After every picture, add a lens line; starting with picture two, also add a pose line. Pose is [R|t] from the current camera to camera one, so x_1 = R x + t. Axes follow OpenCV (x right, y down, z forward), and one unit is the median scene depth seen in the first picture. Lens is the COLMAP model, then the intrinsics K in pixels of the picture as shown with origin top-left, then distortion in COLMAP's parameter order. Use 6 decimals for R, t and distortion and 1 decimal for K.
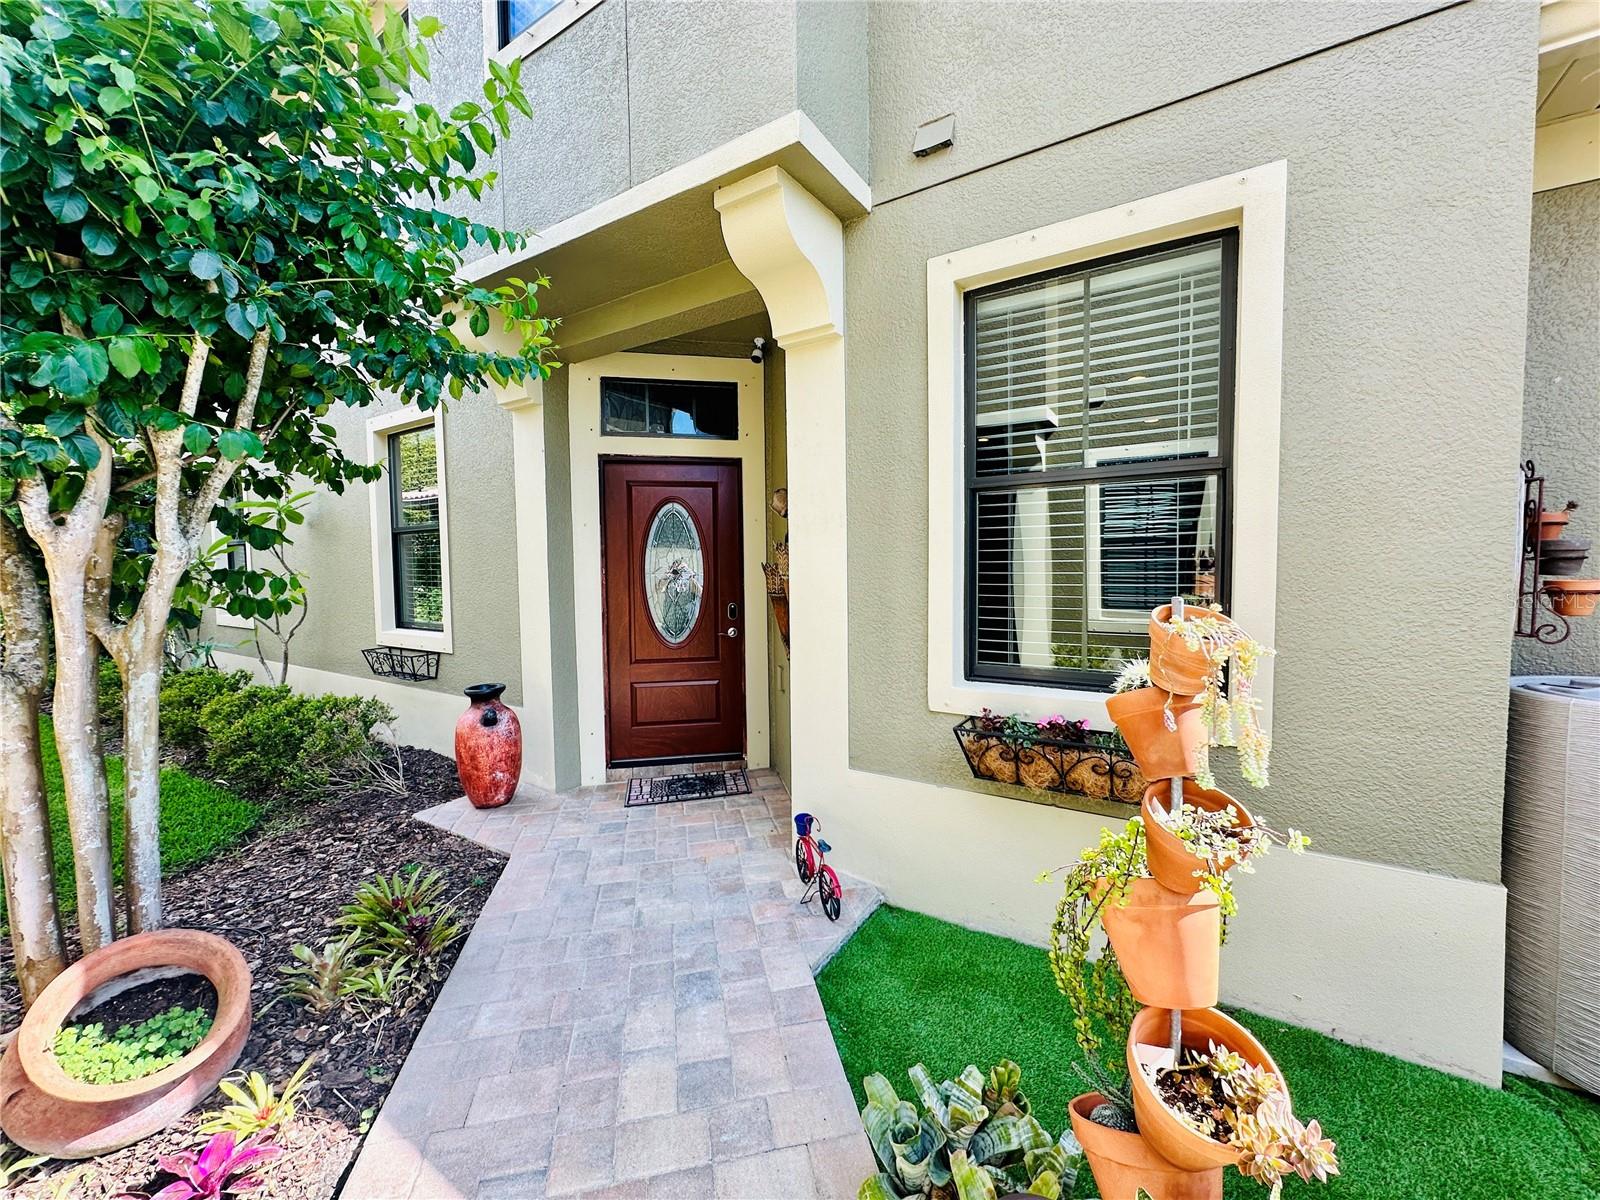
lens RADIAL K [[642.0, 0, 803.0], [0, 642.0, 595.2], [0, 0, 1]] dist [-0.003919, -0.000126]
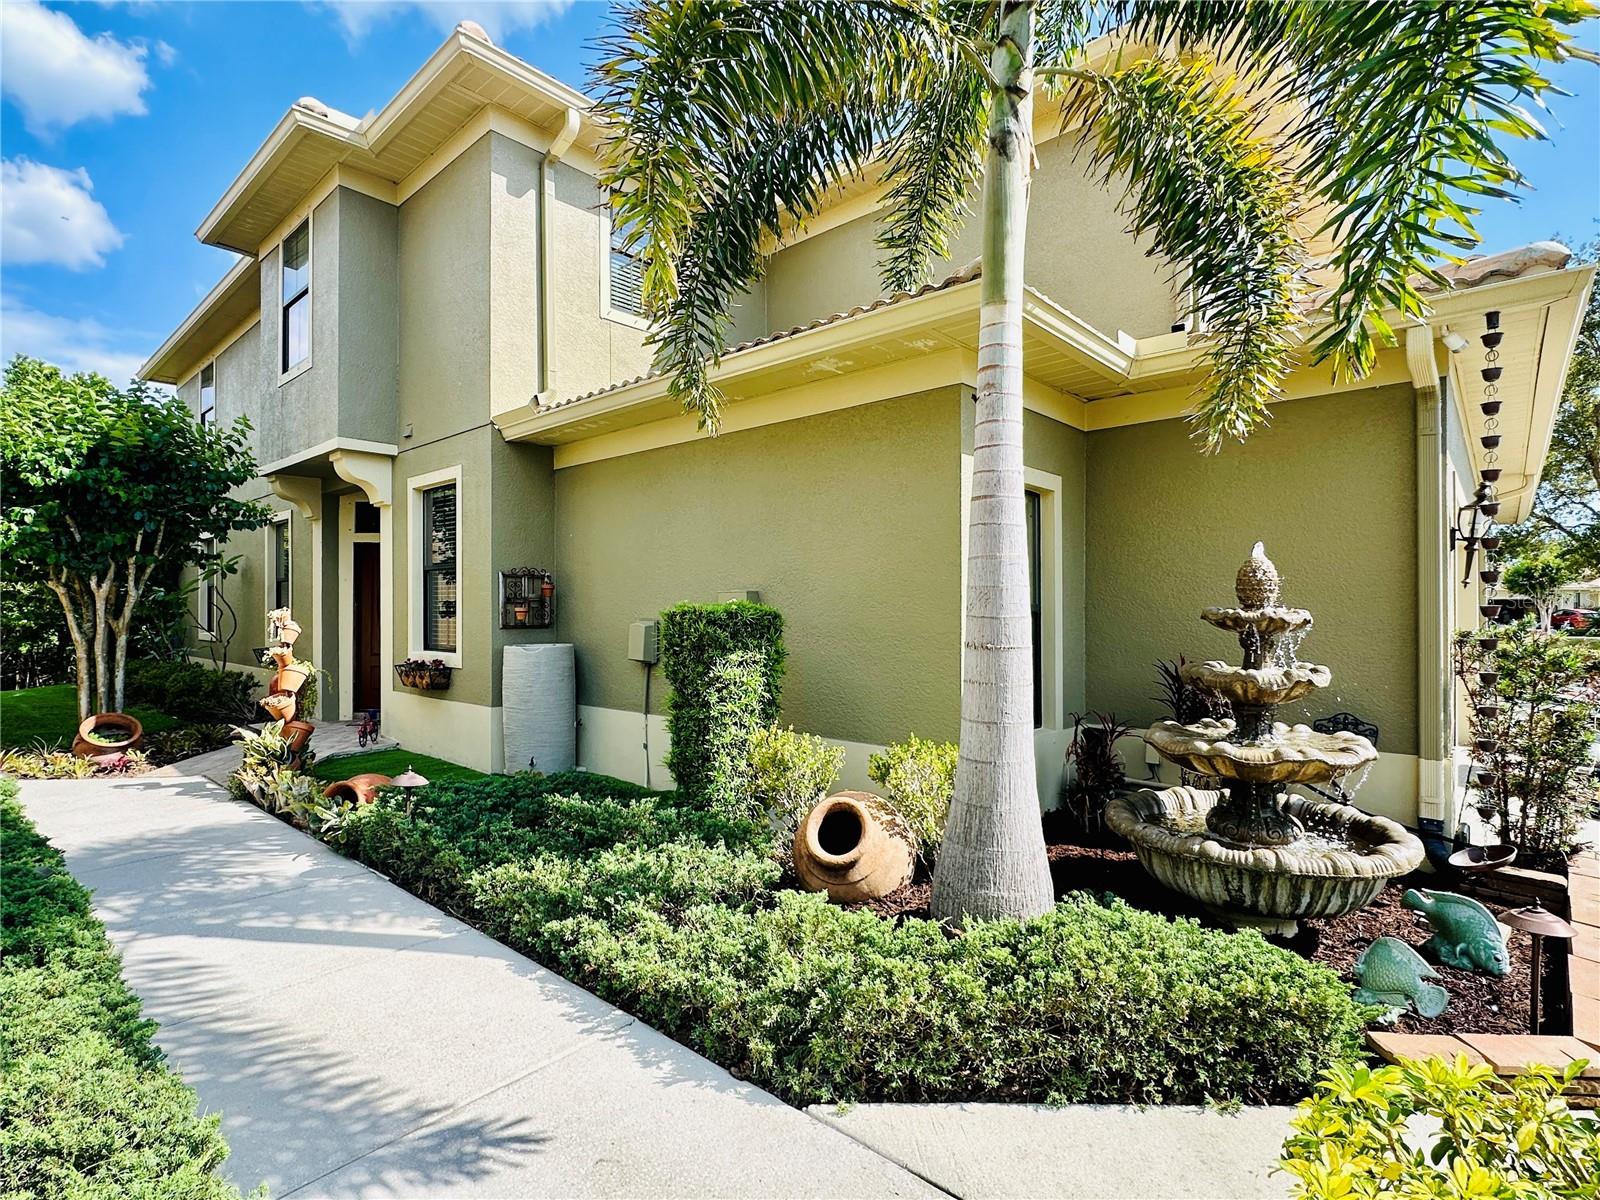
lens RADIAL K [[785.0, 0, 802.6], [0, 785.0, 595.0], [0, 0, 1]] dist [0.002061, 0.000744]
pose [[0.988376, 0.009567, -0.151725, 3.245926], [-0.017734, 0.998460, -0.052564, 0.088240], [0.150989, 0.054644, 0.987024, -2.622687]]
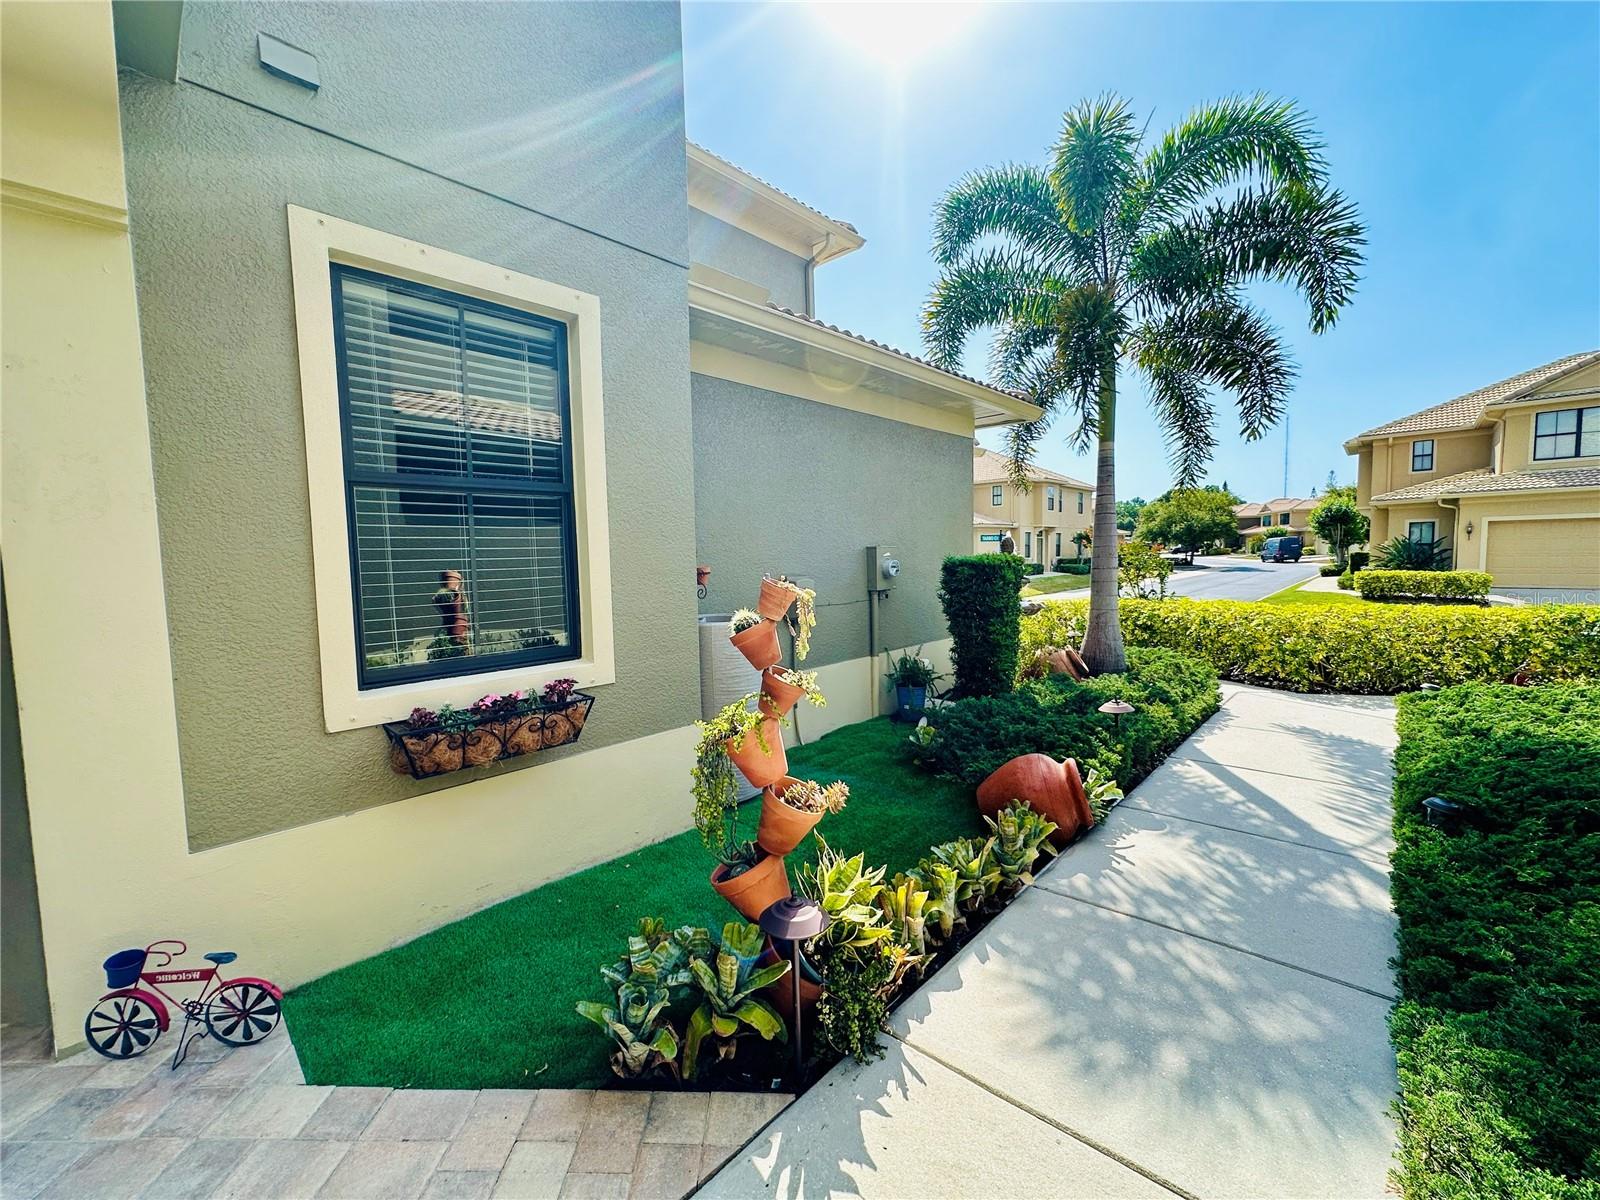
lens RADIAL K [[642.9, 0, 797.1], [0, 642.9, 606.1], [0, 0, 1]] dist [-0.023441, -0.000090]
pose [[0.168601, -0.063690, 0.983625, -0.555456], [0.068252, 0.996269, 0.052810, 0.007652], [-0.983318, 0.058231, 0.172319, 0.239332]]
